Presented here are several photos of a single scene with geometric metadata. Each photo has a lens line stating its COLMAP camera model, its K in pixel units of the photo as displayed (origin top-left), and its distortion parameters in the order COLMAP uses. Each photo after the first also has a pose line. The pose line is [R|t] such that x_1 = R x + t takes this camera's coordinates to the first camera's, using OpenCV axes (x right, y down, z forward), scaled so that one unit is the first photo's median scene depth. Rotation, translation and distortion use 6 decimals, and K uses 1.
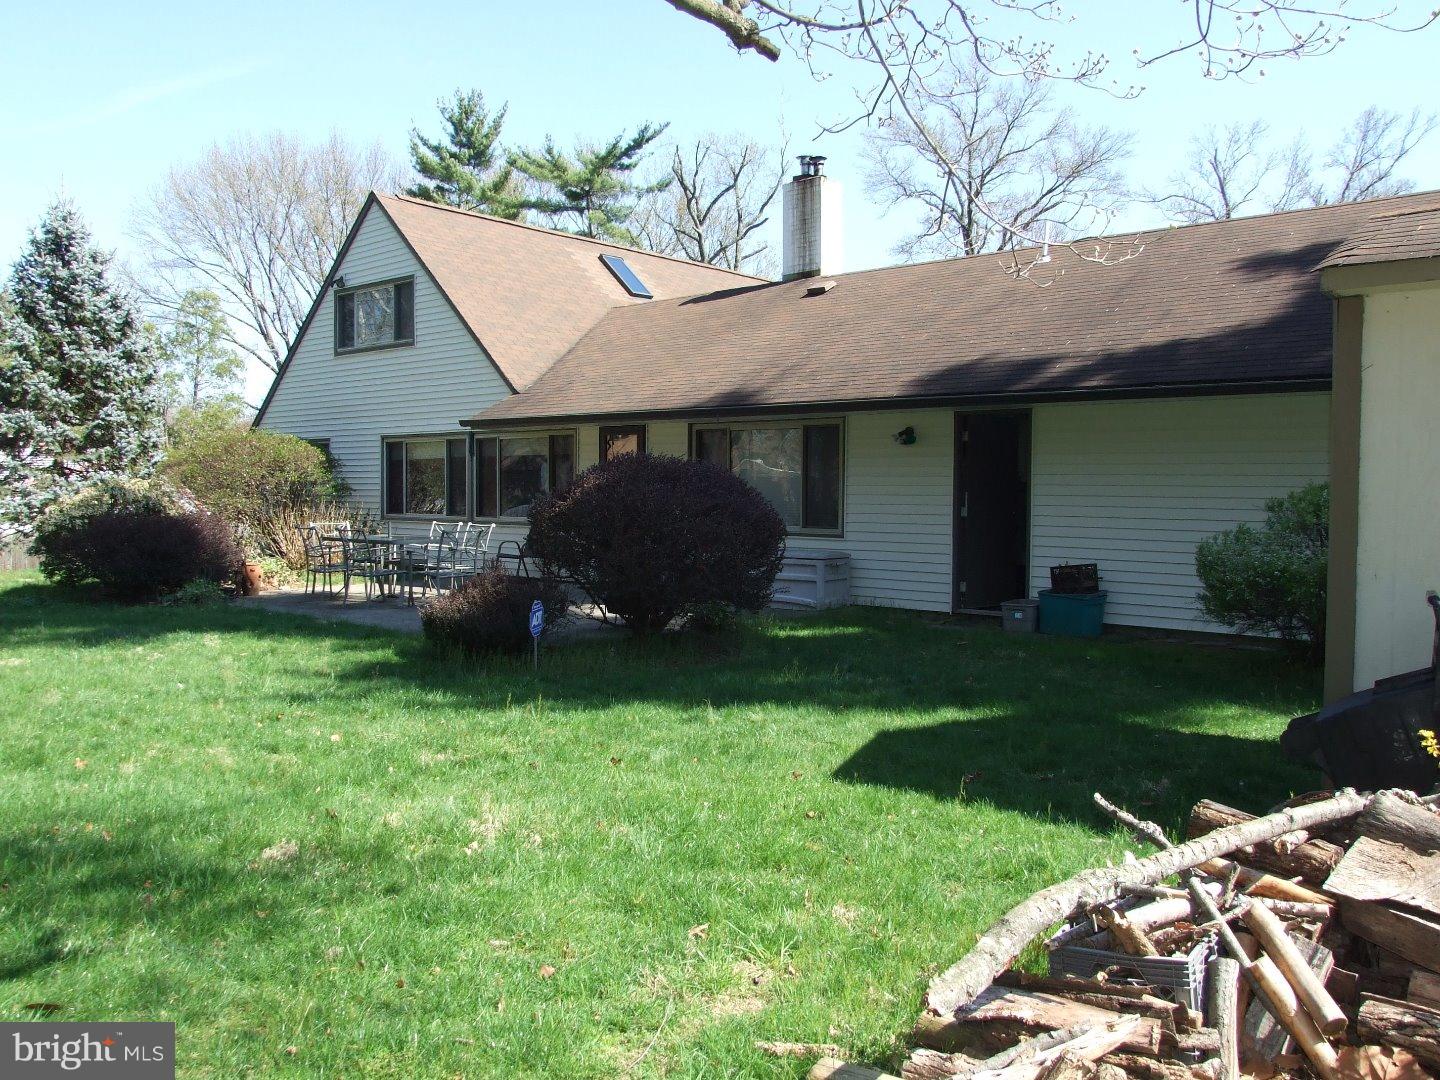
lens RADIAL K [[1166.4, 0, 720.0], [0, 1166.4, 540.0], [0, 0, 1]] dist [0.002631, 0.000885]
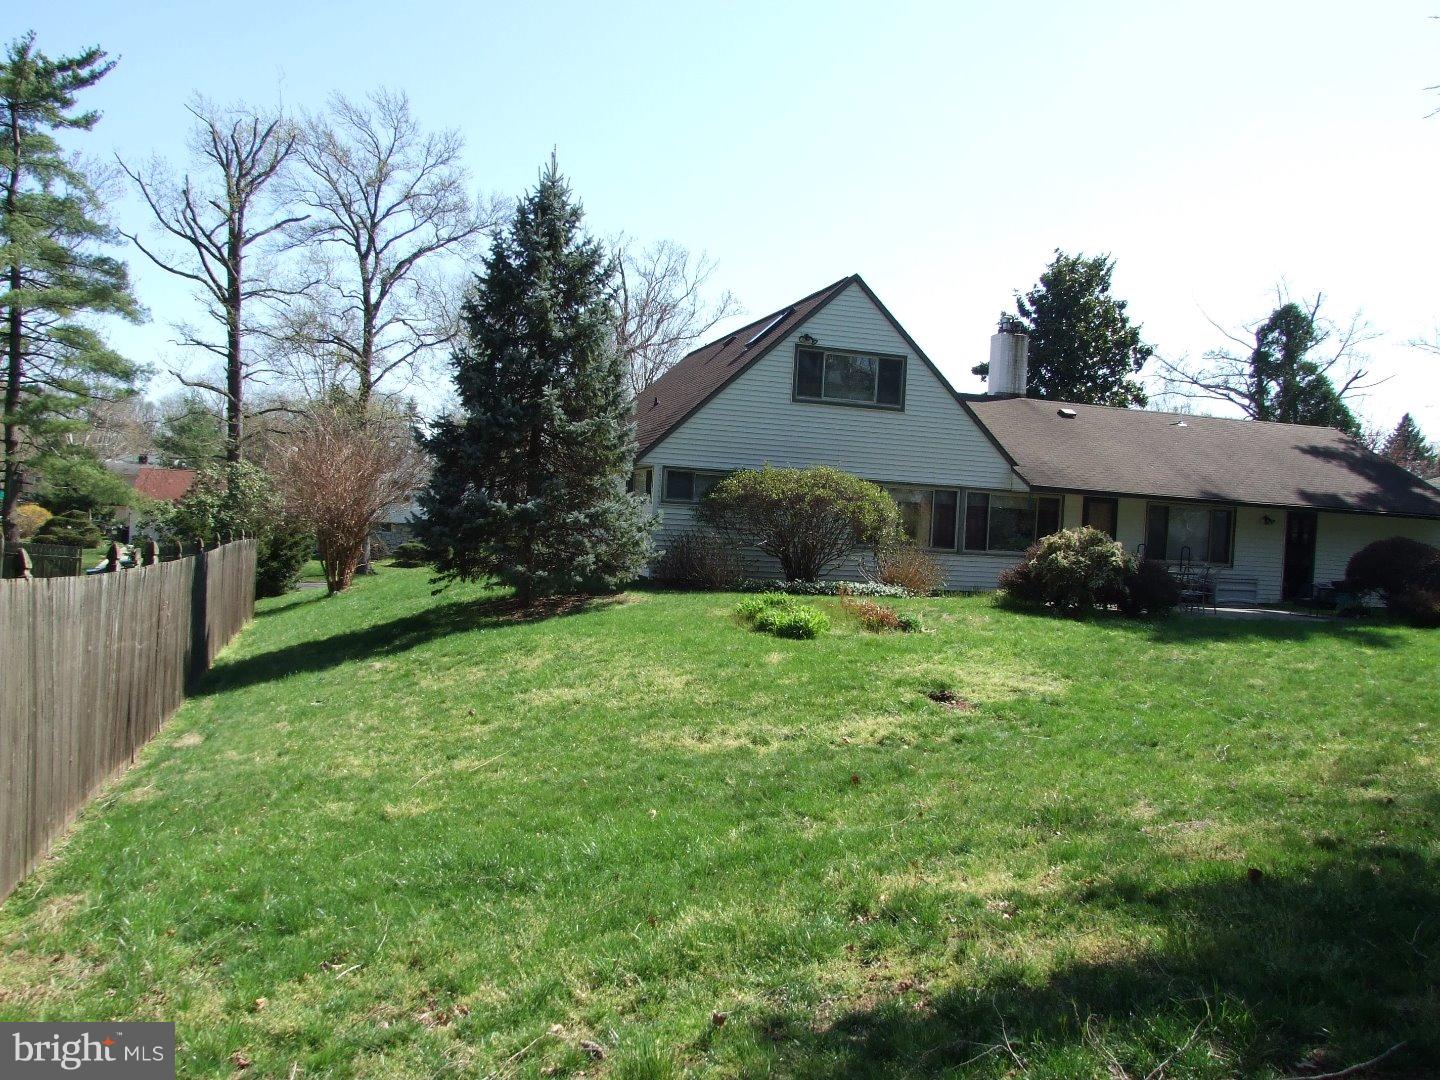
lens RADIAL K [[1166.4, 0, 720.0], [0, 1166.4, 540.0], [0, 0, 1]] dist [0.002631, 0.000885]
pose [[0.939685, 0.052124, -0.338047, -0.008520], [-0.061255, 0.997988, -0.016392, 0.007056], [0.336512, 0.036110, 0.940987, -0.238326]]
